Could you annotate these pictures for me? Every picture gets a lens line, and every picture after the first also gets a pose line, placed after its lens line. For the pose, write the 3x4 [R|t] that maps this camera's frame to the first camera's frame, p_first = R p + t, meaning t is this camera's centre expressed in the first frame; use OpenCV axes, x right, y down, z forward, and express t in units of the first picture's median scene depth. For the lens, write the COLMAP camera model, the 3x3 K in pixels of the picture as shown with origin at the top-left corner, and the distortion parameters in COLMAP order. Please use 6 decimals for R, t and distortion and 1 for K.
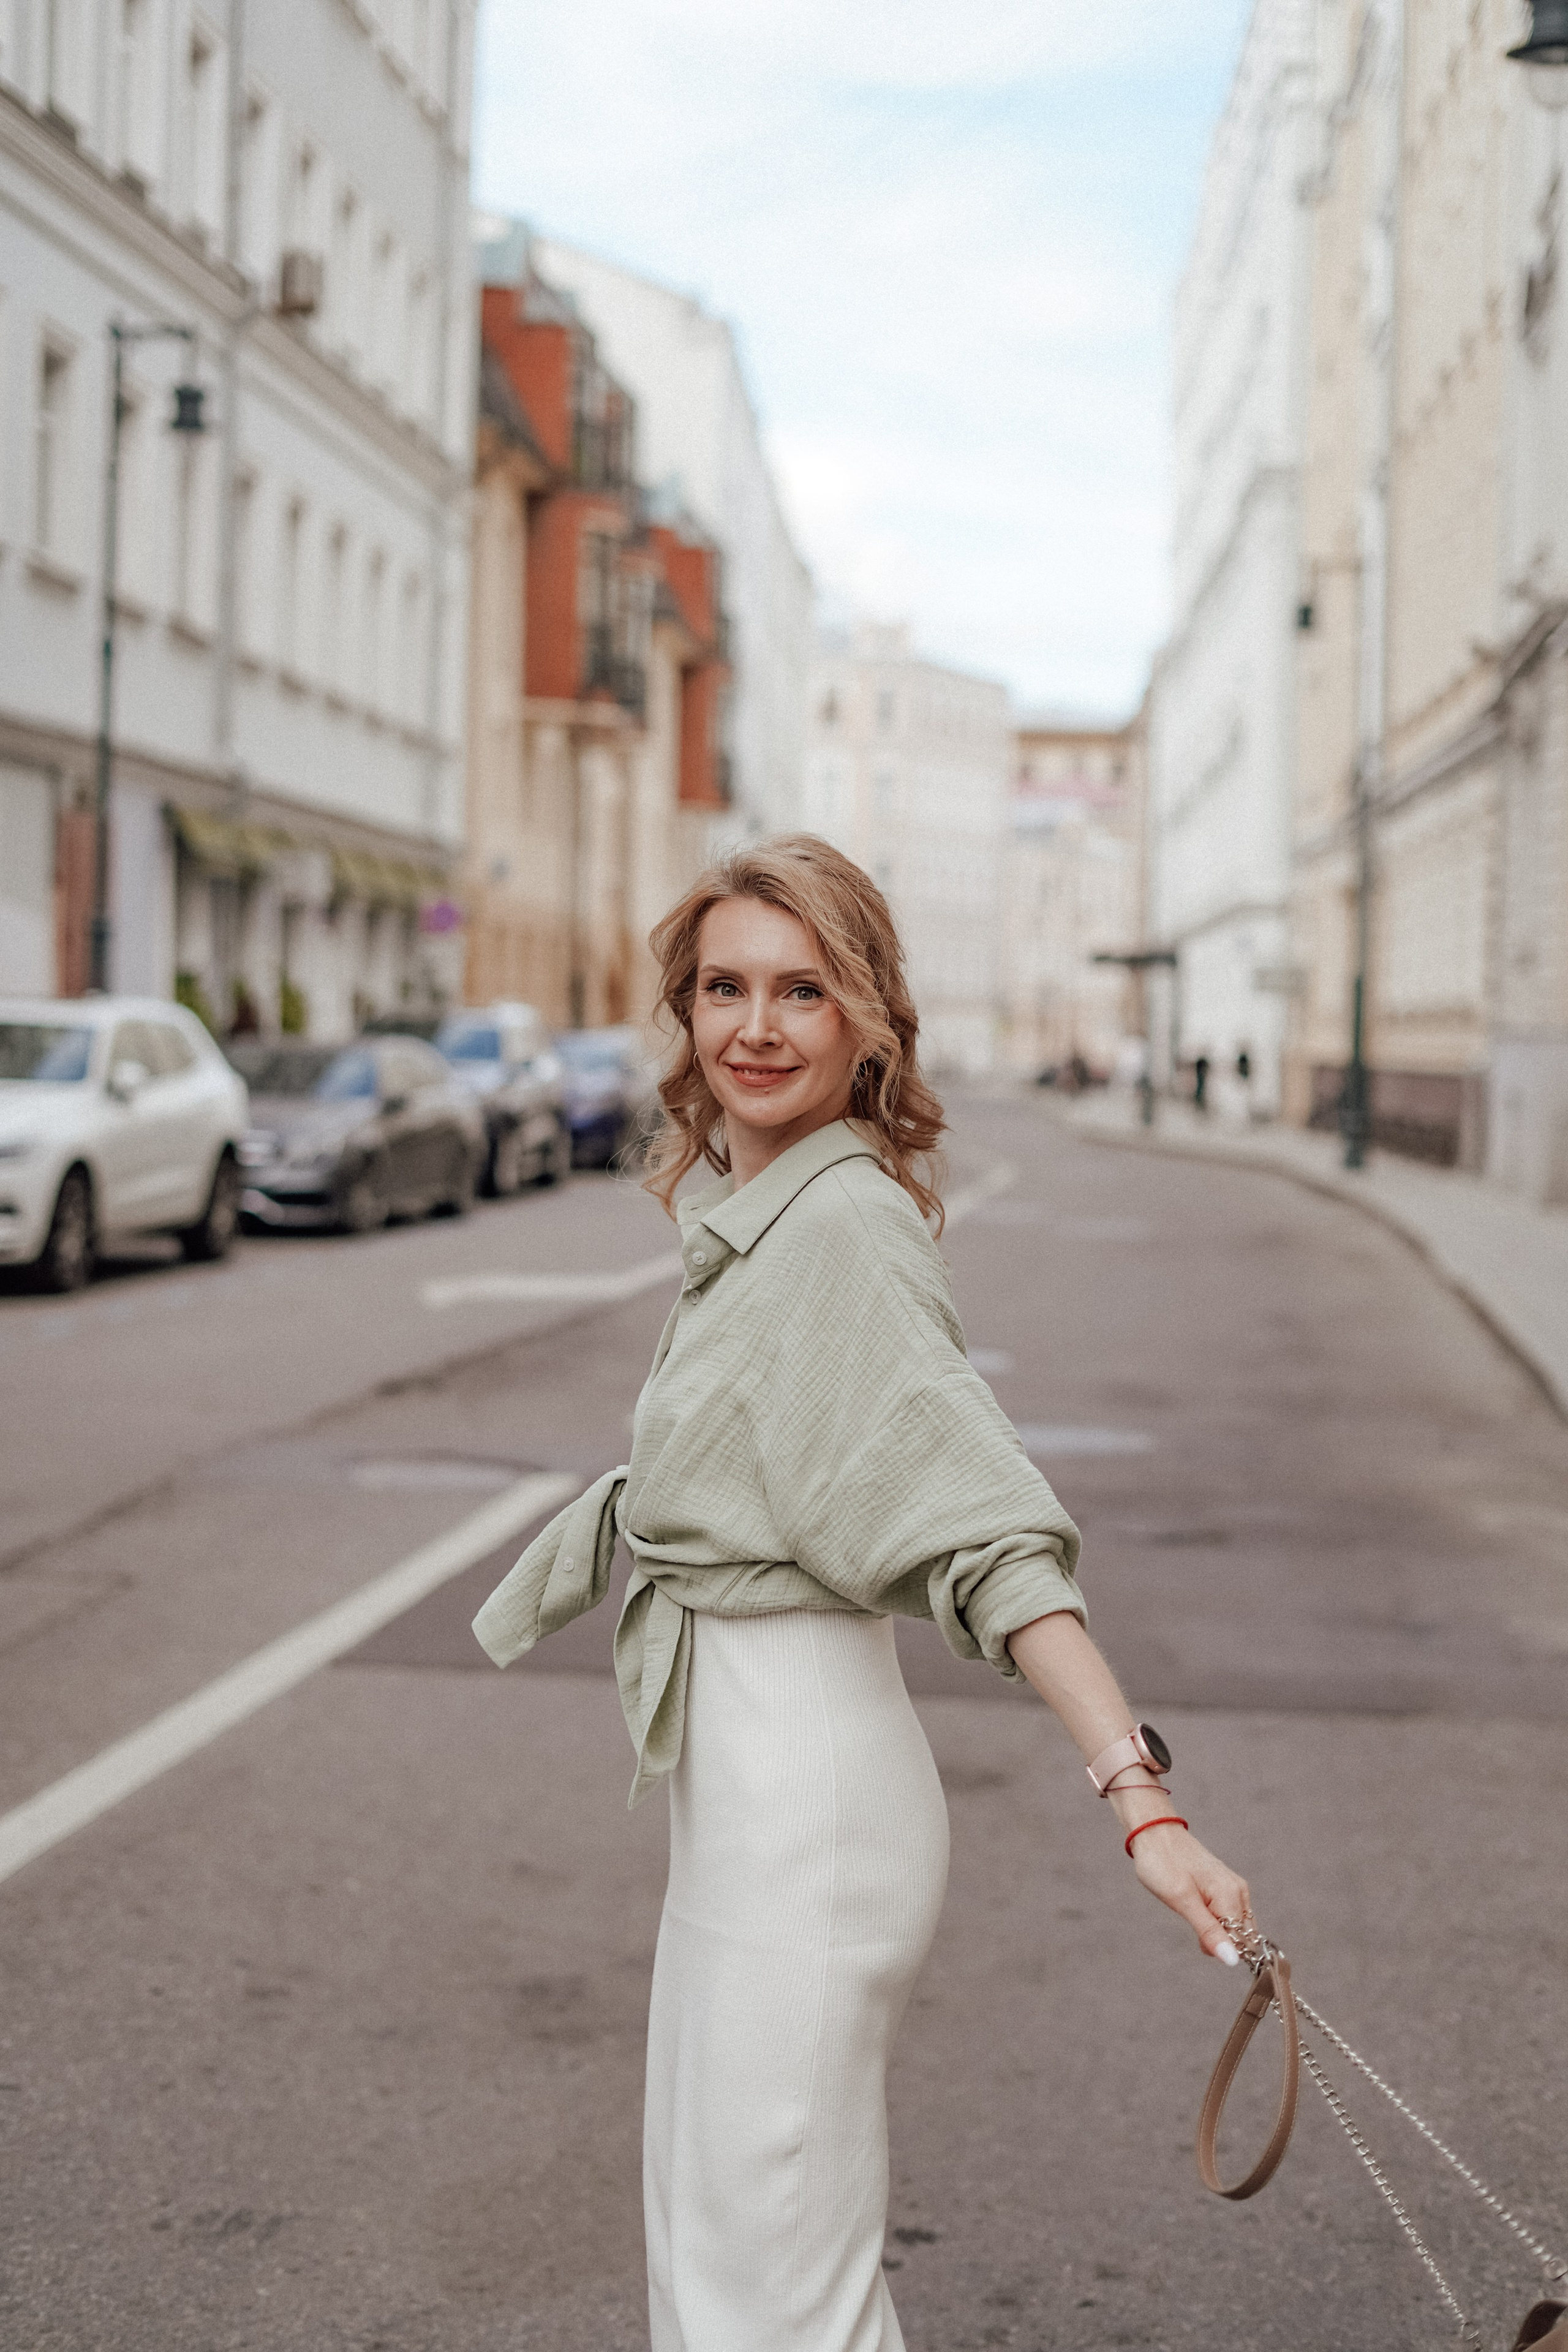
lens RADIAL K [[3353.5, 0, 790.0], [0, 3353.5, 1177.5], [0, 0, 1]] dist [-0.014198, 0.000000]
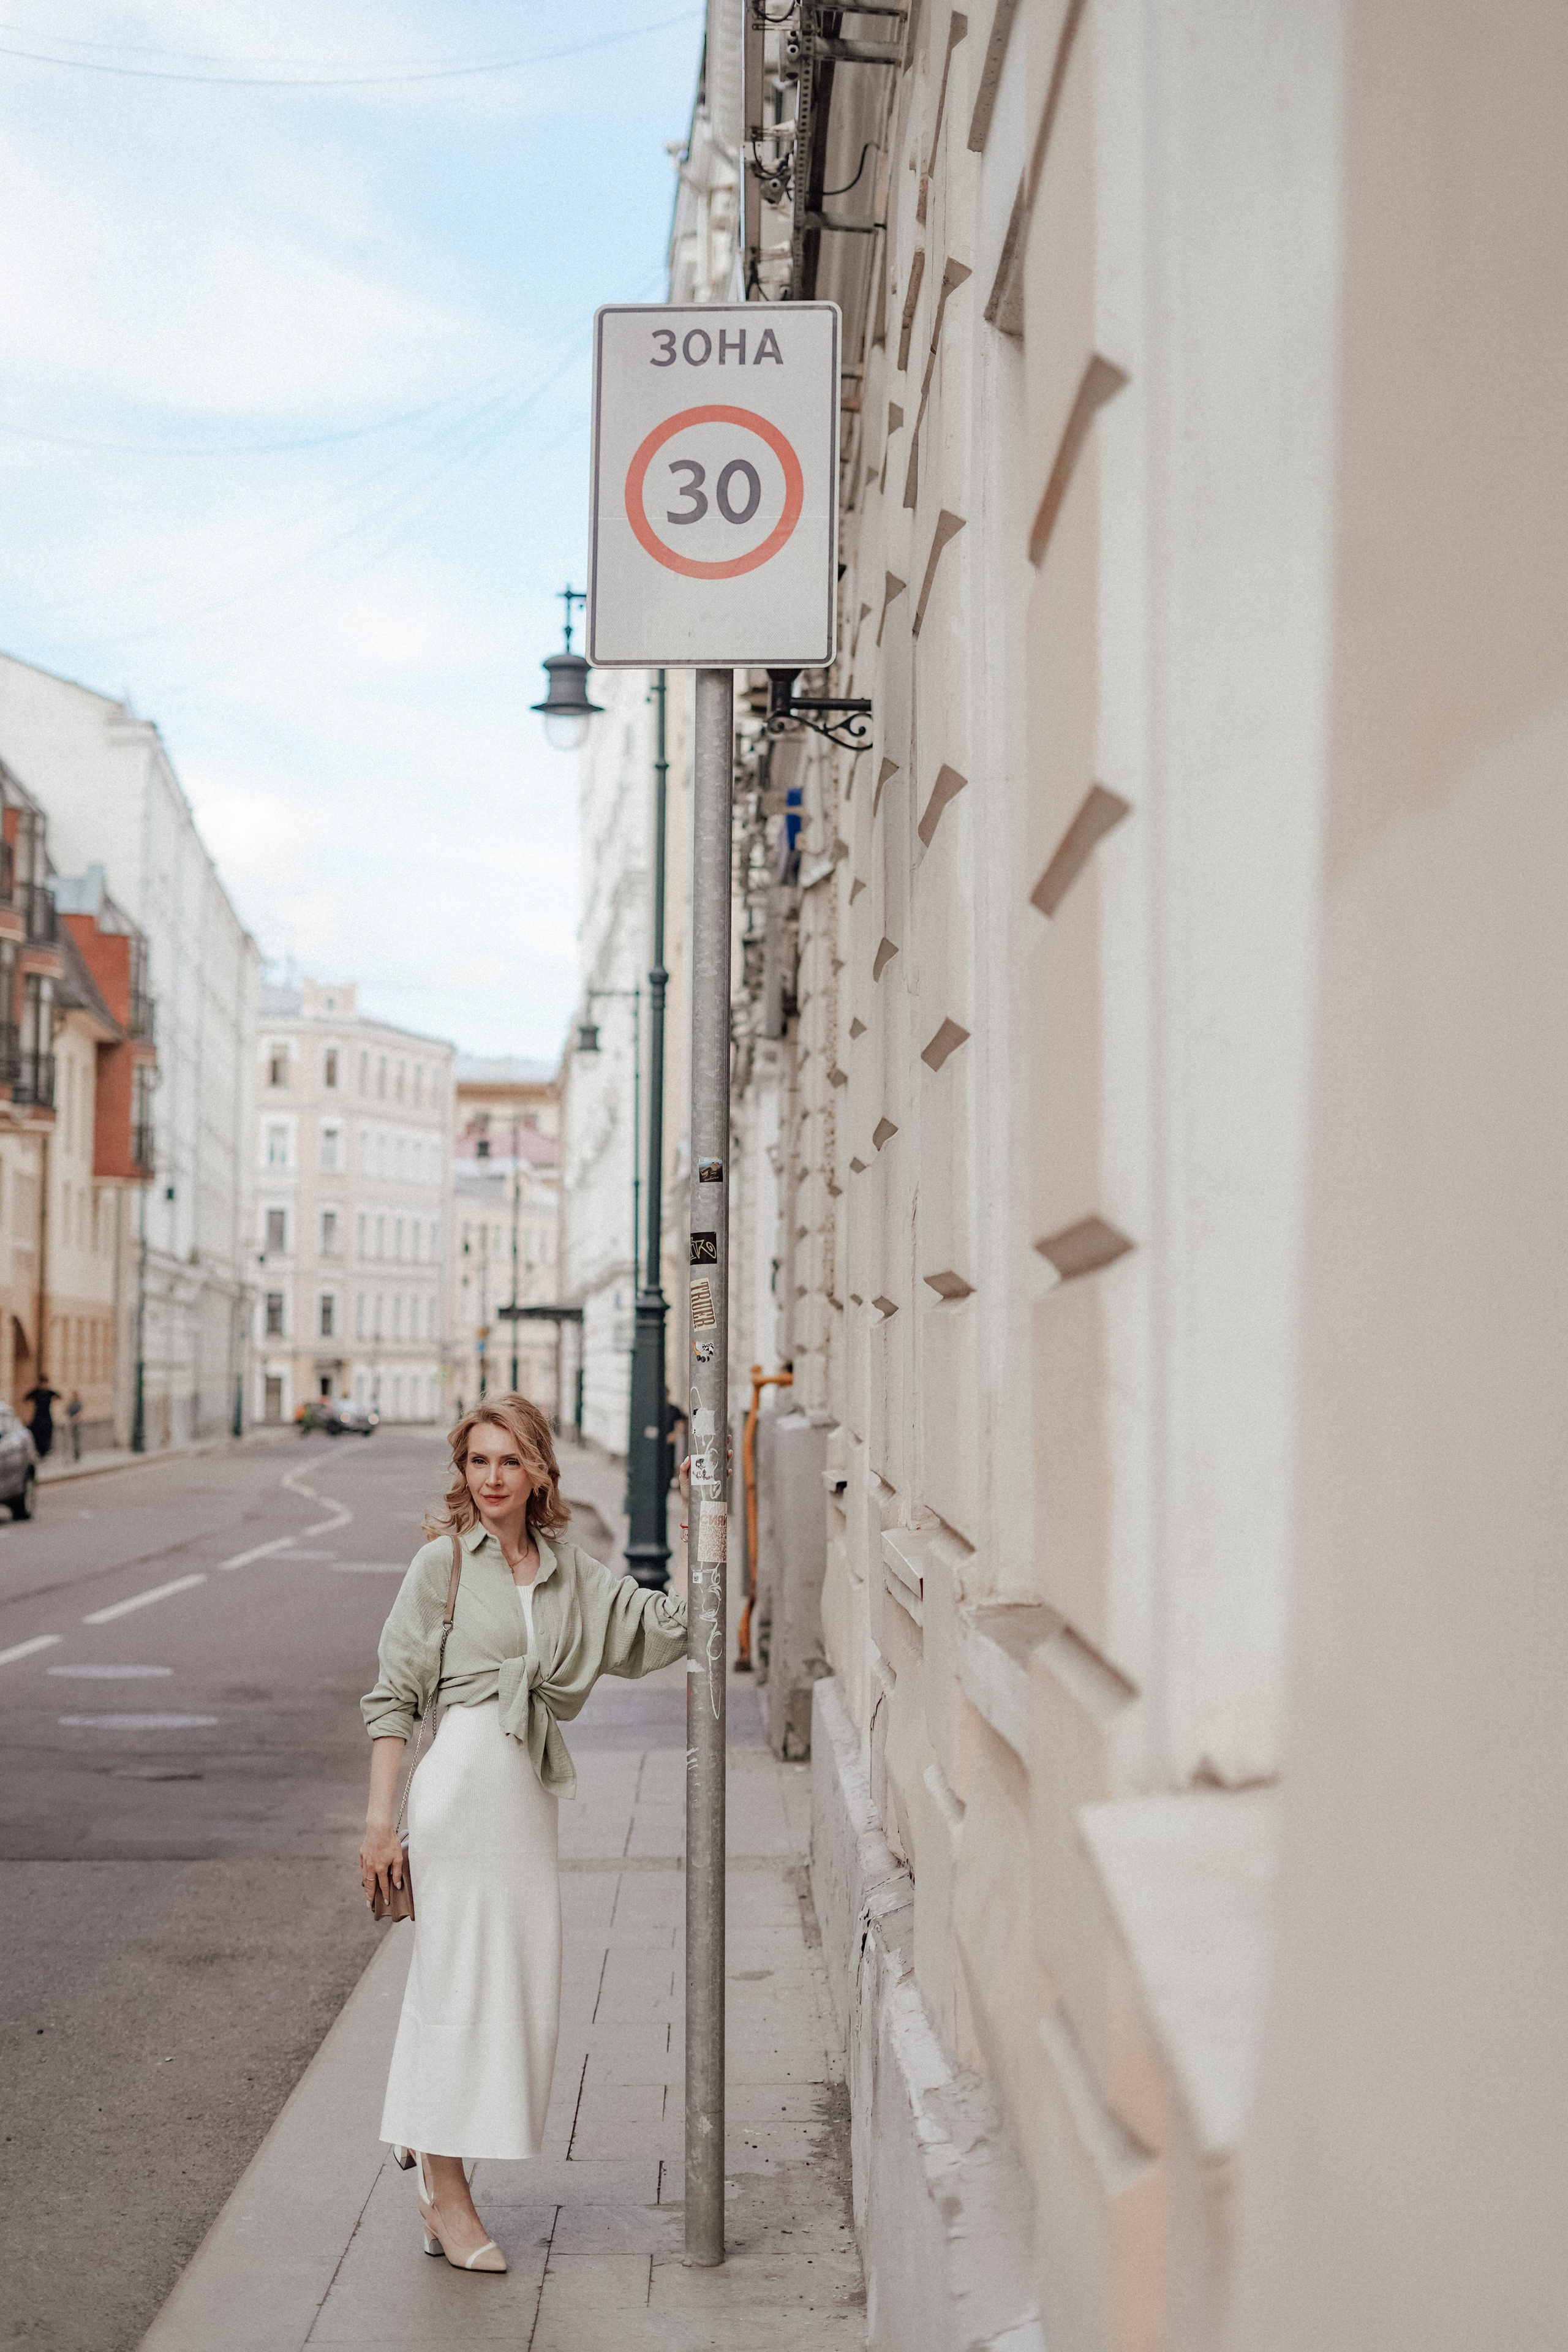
lens RADIAL K [[3353.5, 0, 774.2], [0, 3353.5, 1177.9], [0, 0, 1]] dist [-0.014198, 0.000000]
pose [[0.989424, -0.003391, 0.145011, 0.031061], [0.017877, 0.994955, -0.098712, -0.001114], [-0.143945, 0.100261, 0.984494, -0.099622]]
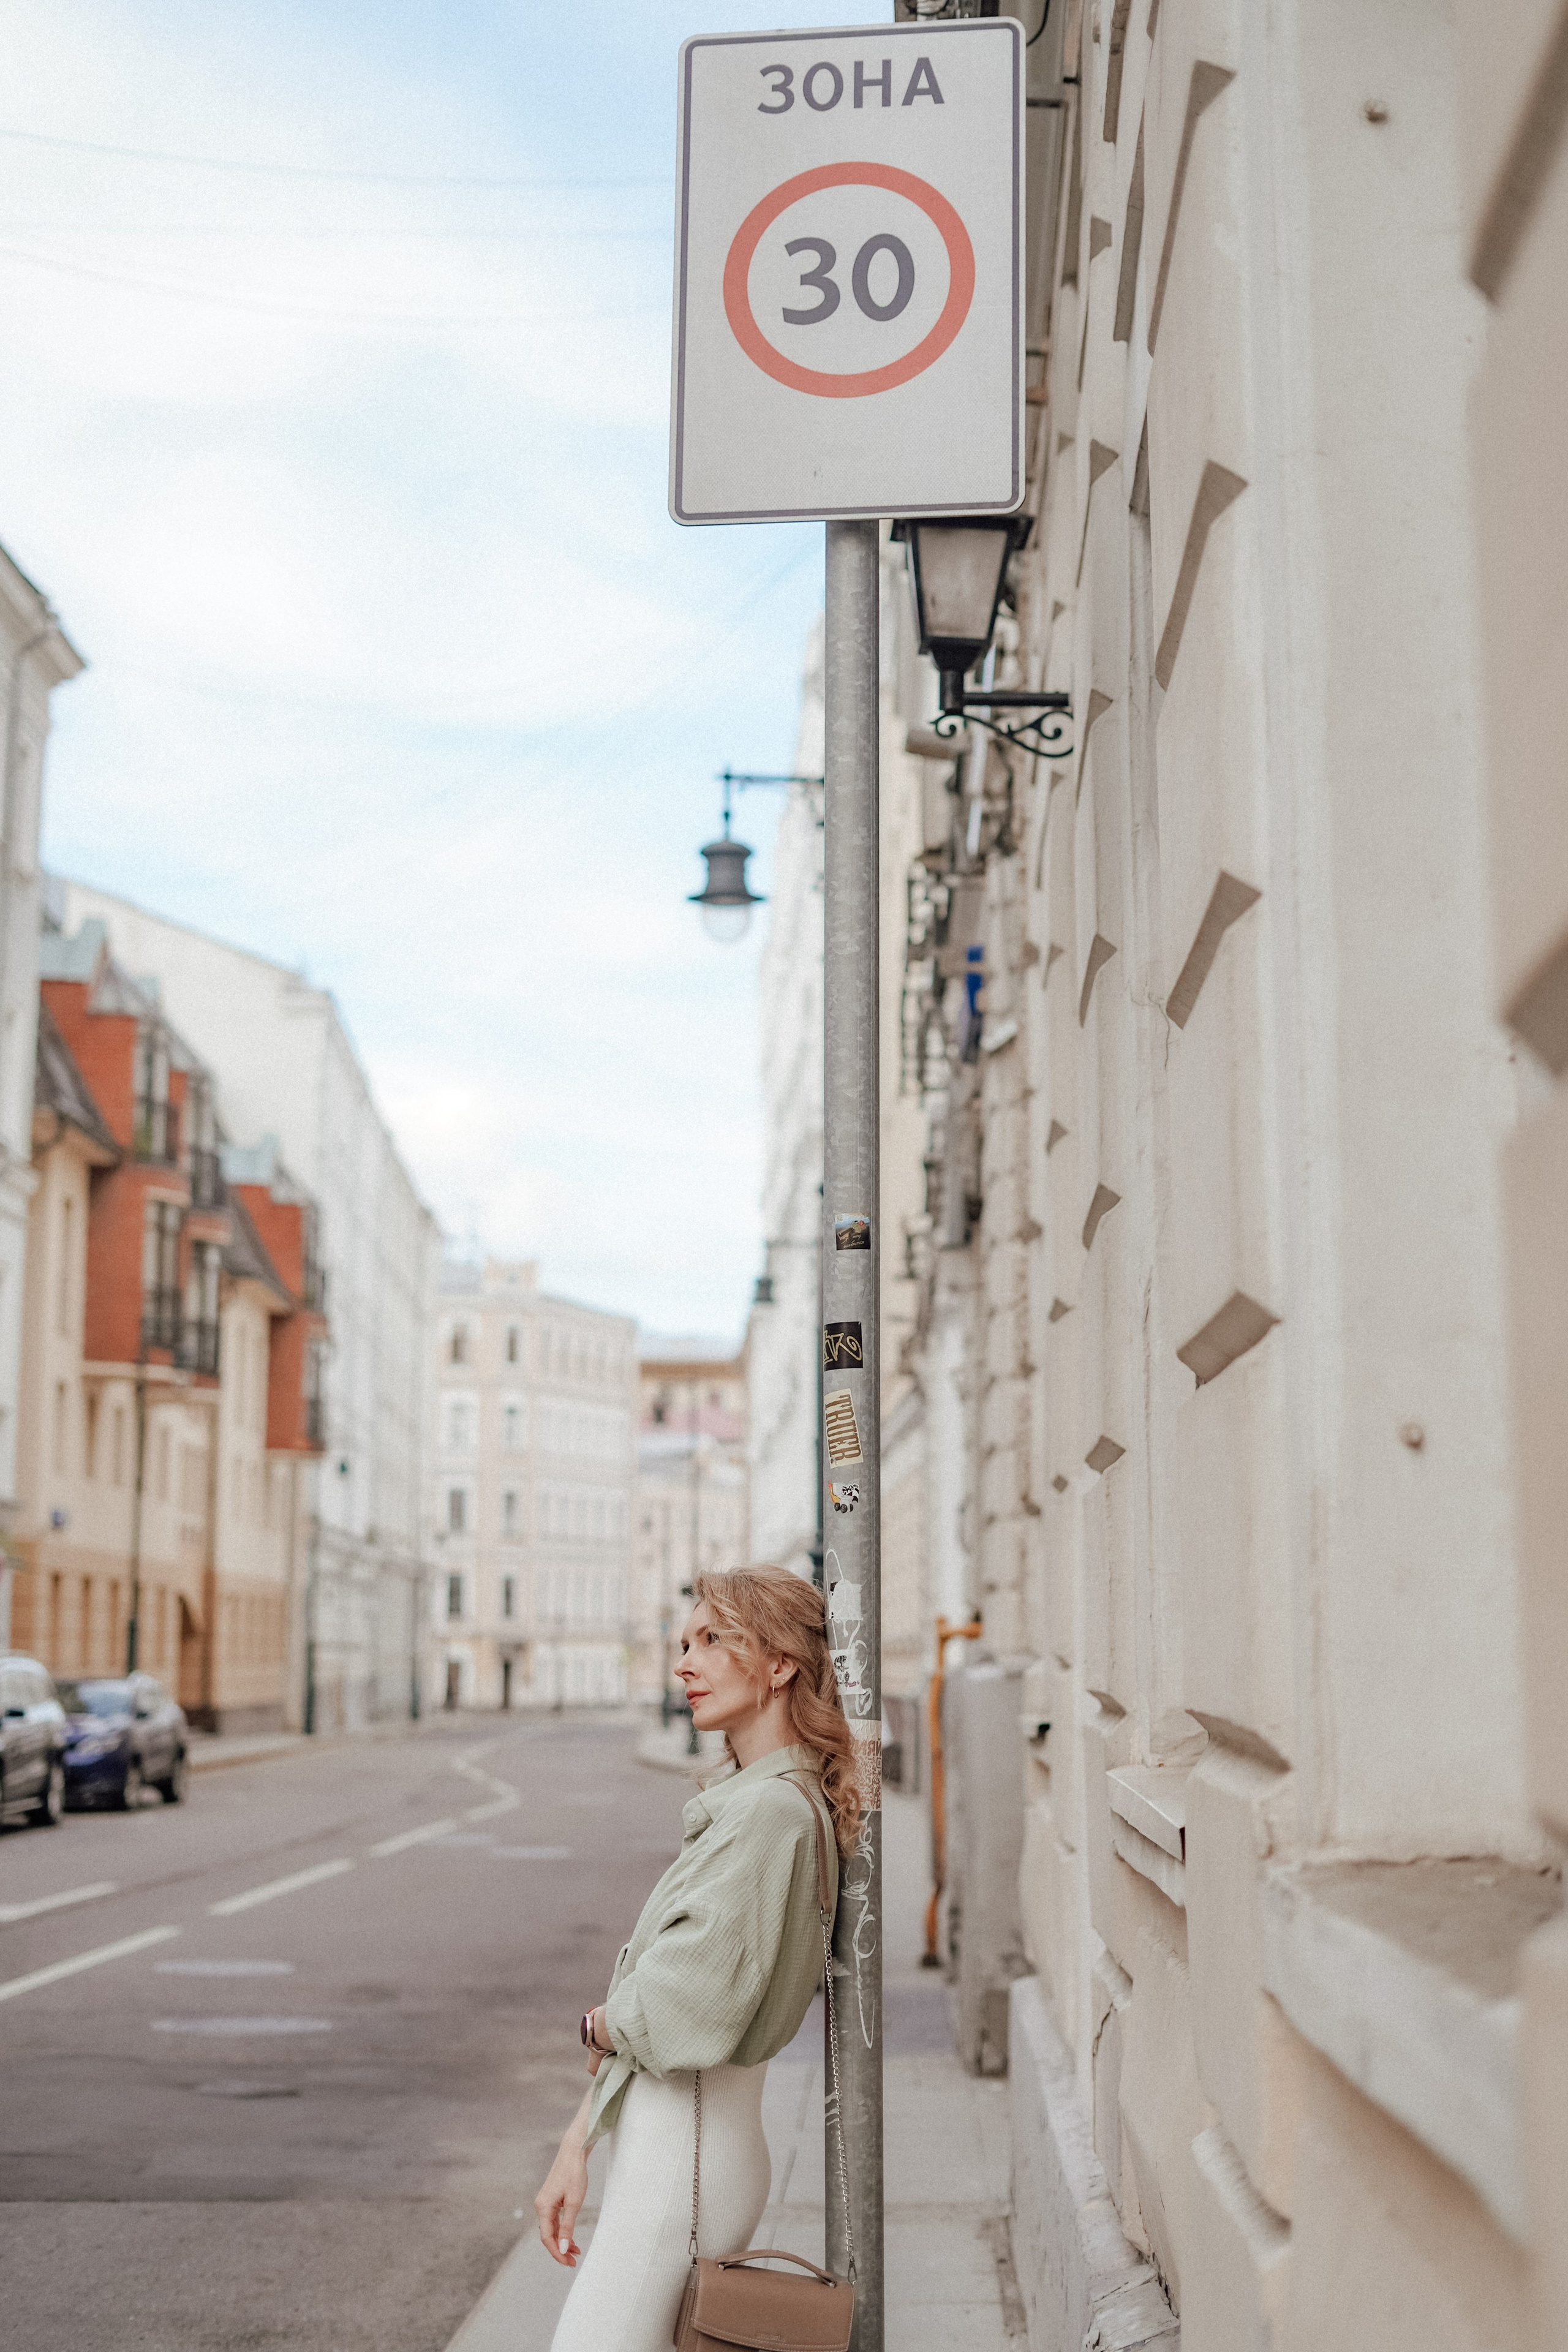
lens RADIAL K [[3353.5, 0, 802.6], [0, 3353.5, 1161.9], [0, 0, 1]] dist [-0.014198, 0.000000]
pose [[0.995154, -0.003096, 0.098277, 0.036684], [0.021577, 0.982018, -0.187550, 0.000377], [-0.095929, 0.188761, 0.977326, -0.063297]]
